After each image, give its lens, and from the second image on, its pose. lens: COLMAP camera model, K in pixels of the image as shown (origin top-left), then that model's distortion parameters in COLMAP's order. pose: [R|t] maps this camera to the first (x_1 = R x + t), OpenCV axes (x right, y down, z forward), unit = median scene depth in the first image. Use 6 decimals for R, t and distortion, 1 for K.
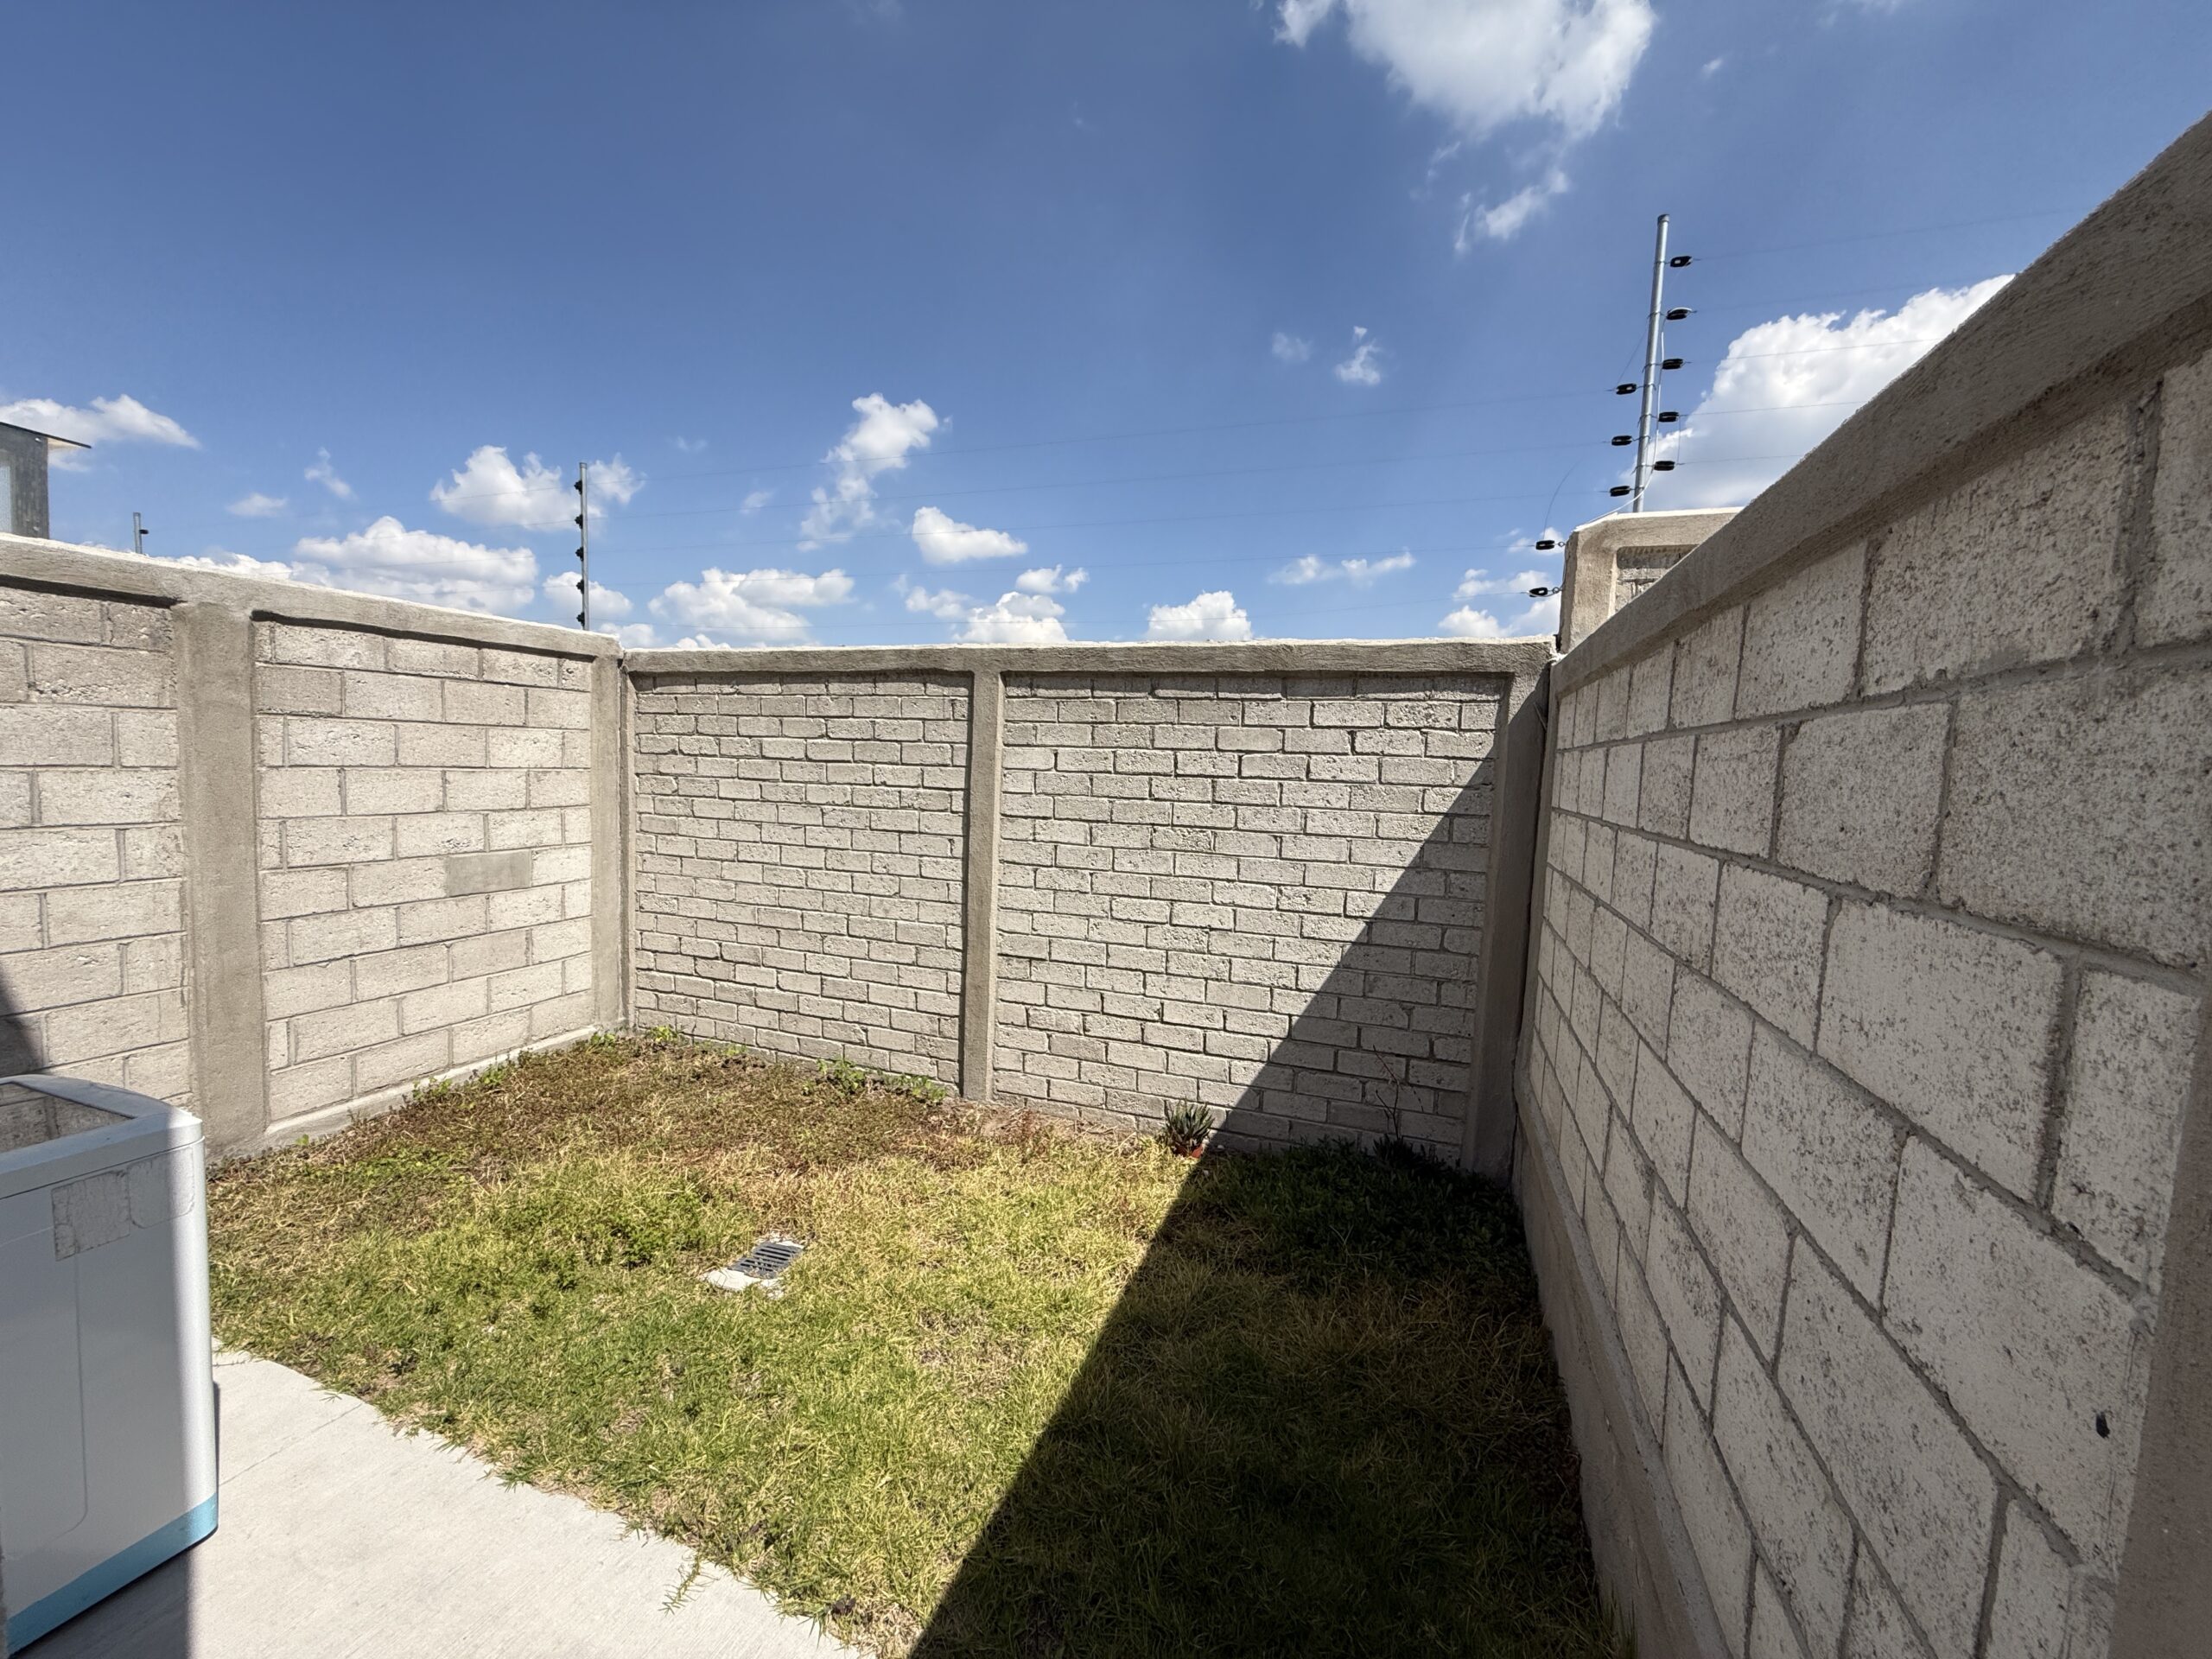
lens RADIAL K [[877.8, 0, 1098.9], [0, 877.8, 834.6], [0, 0, 1]] dist [-0.000171, -0.000238]
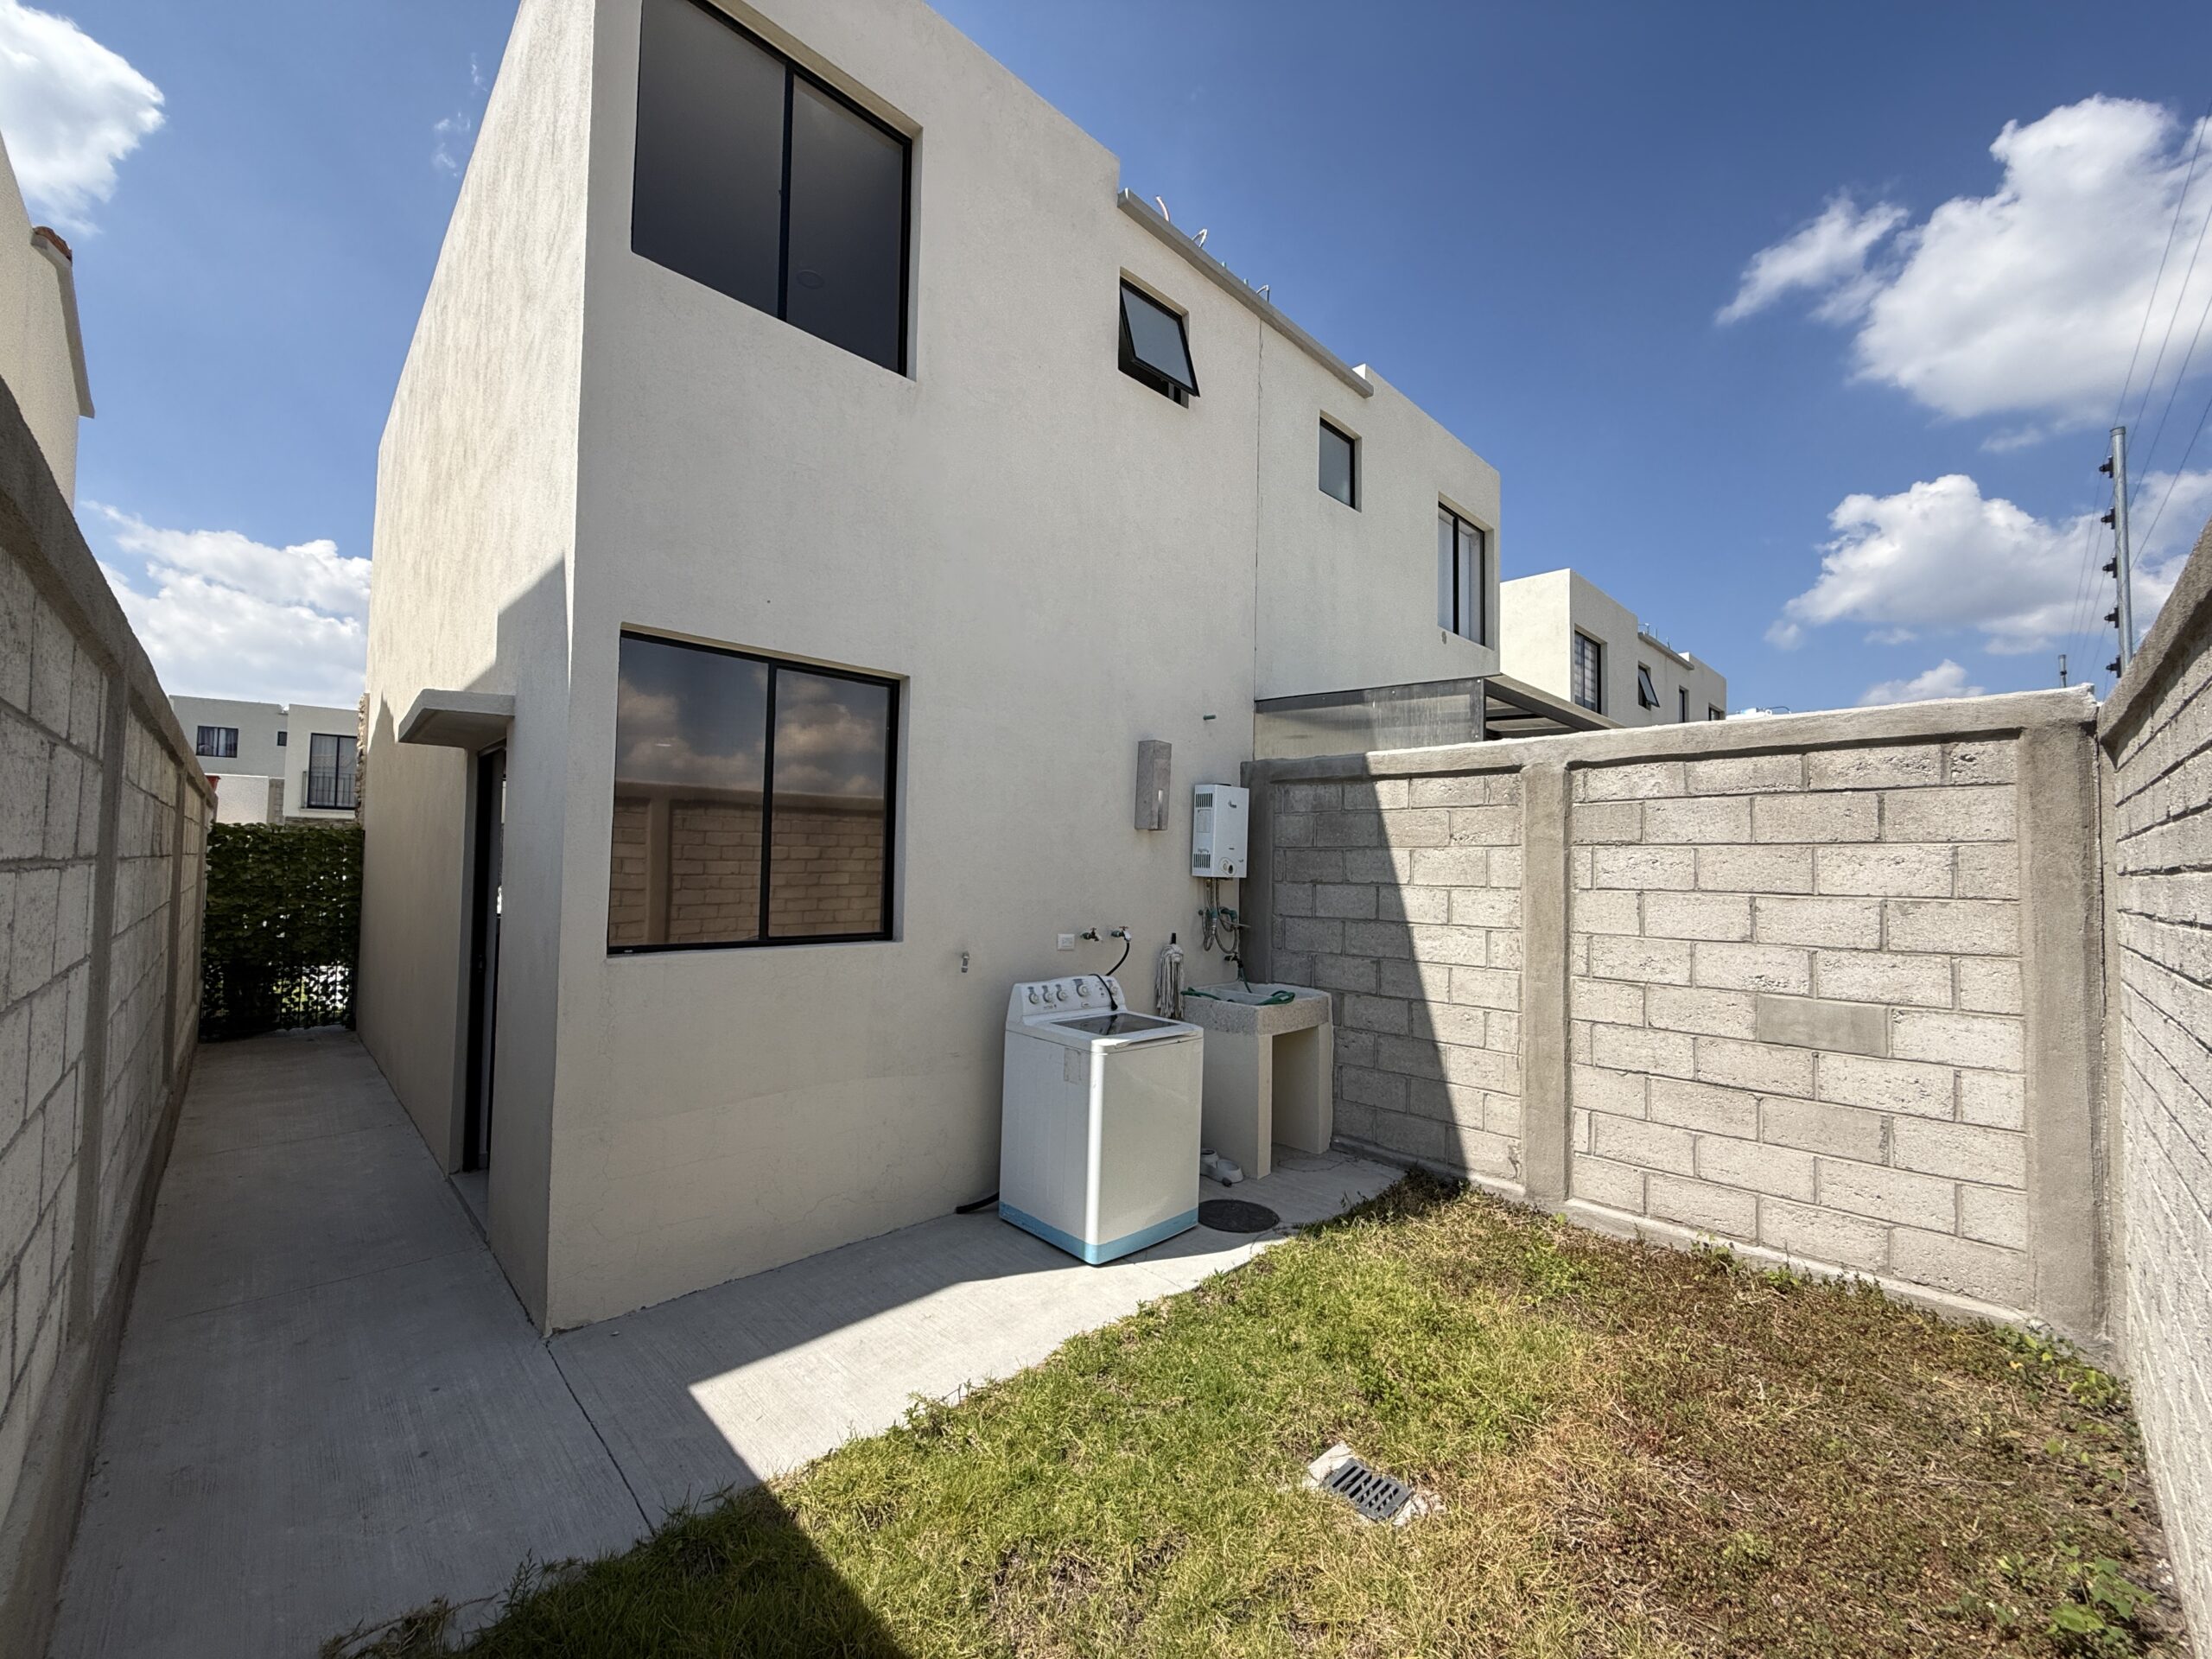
lens RADIAL K [[877.8, 0, 1098.9], [0, 877.8, 834.6], [0, 0, 1]] dist [-0.000171, -0.000238]
pose [[-0.425320, -0.079839, -0.901515, 0.359799], [-0.108330, 0.993431, -0.036870, -0.031570], [0.898536, 0.081979, -0.431175, 0.805754]]
